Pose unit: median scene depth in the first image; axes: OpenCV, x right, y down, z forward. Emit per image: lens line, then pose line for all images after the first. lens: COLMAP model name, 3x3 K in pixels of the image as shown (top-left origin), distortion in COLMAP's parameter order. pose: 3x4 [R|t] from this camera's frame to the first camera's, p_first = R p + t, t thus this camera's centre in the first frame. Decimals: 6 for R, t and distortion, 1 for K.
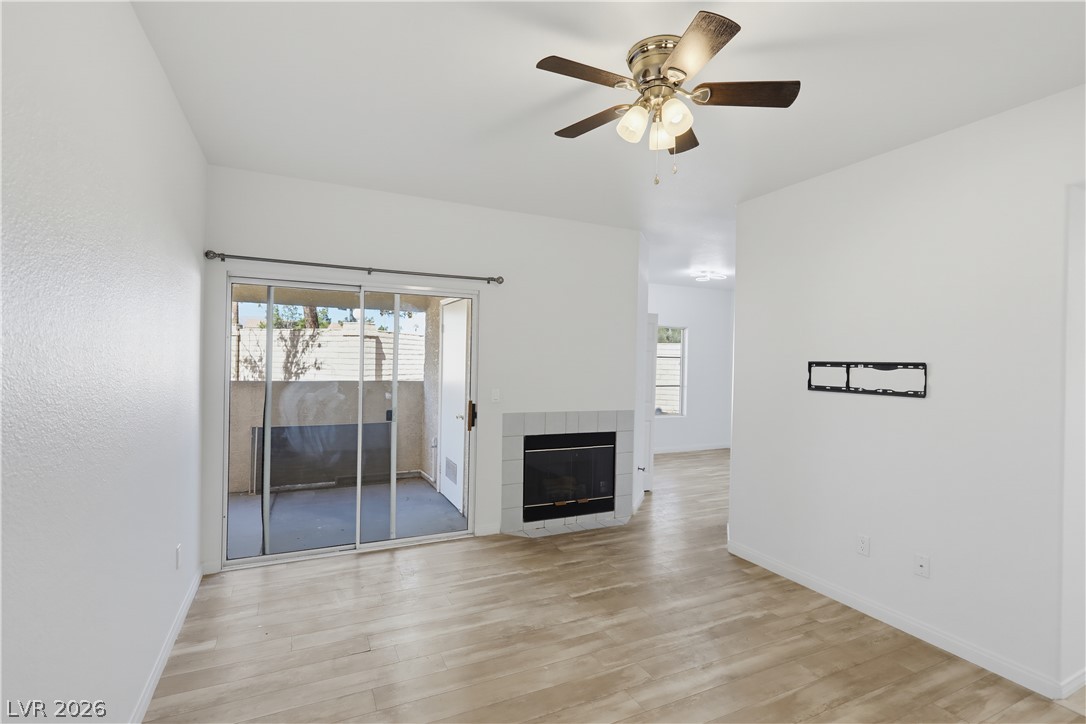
lens RADIAL K [[510.6, 0, 544.0], [0, 510.6, 356.7], [0, 0, 1]] dist [-0.004974, 0.003309]
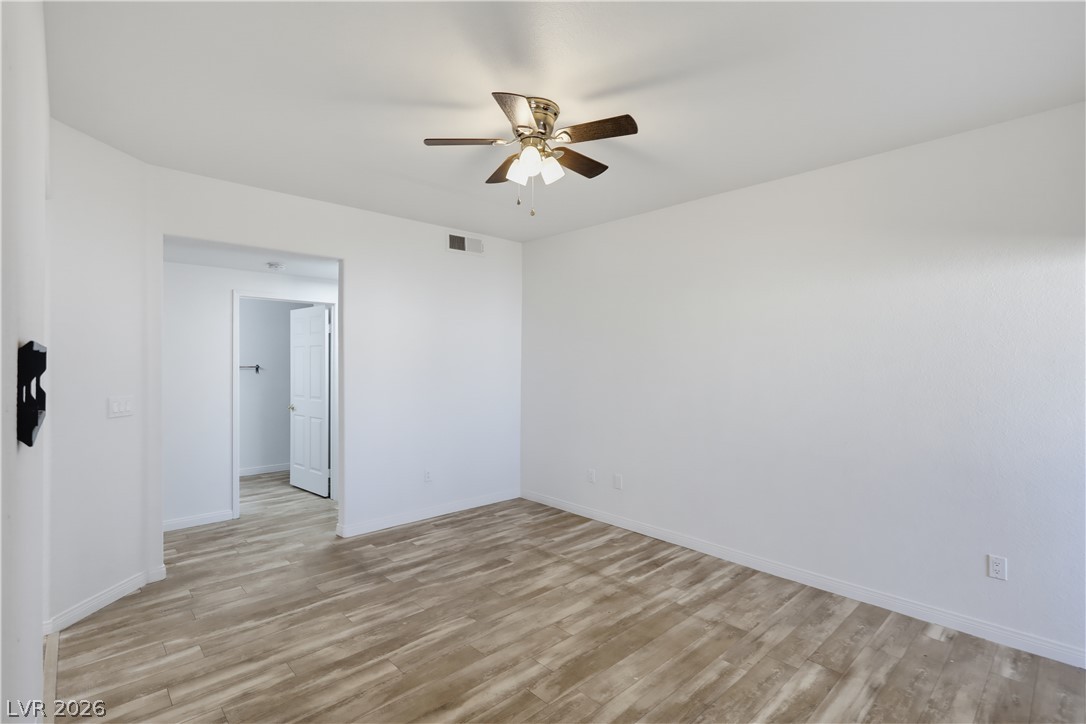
lens RADIAL K [[510.6, 0, 544.7], [0, 510.6, 356.9], [0, 0, 1]] dist [-0.004974, 0.003309]
pose [[-0.954808, -0.026564, -0.296035, 0.379505], [-0.021535, 0.999563, -0.020238, 0.019265], [0.296443, -0.012948, -0.954963, 1.513475]]
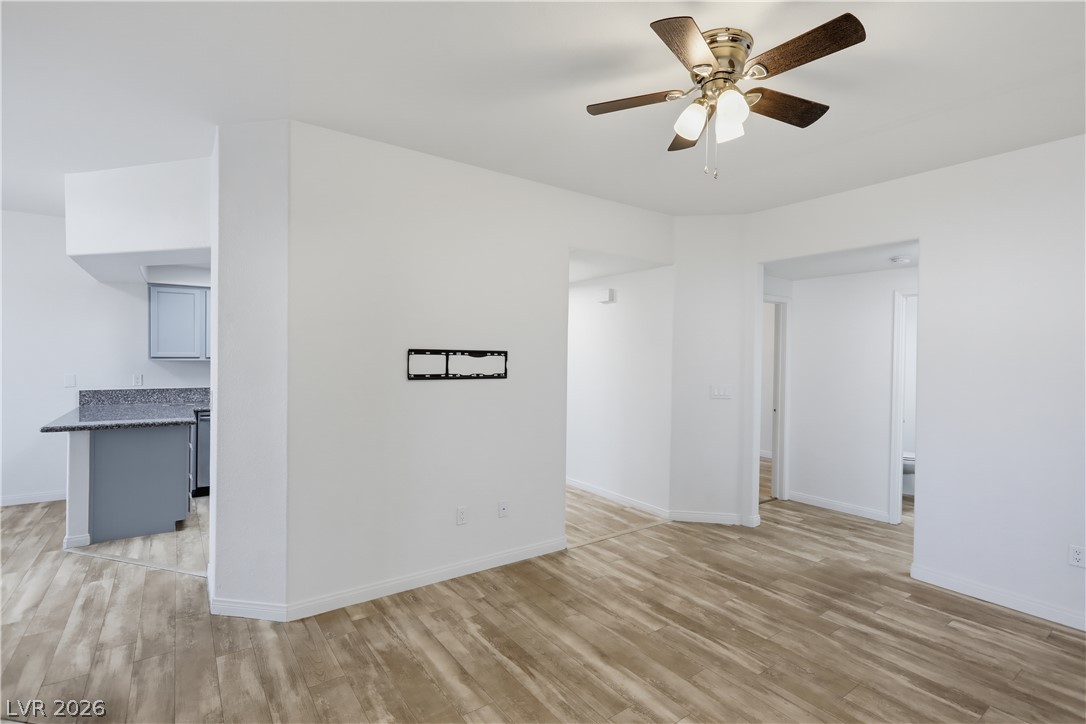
lens RADIAL K [[510.6, 0, 547.9], [0, 510.6, 365.7], [0, 0, 1]] dist [-0.004974, 0.003309]
pose [[-0.175895, -0.041894, 0.983517, -0.486479], [-0.024947, 0.998963, 0.038090, -0.002117], [-0.984093, -0.017836, -0.176758, 1.030393]]
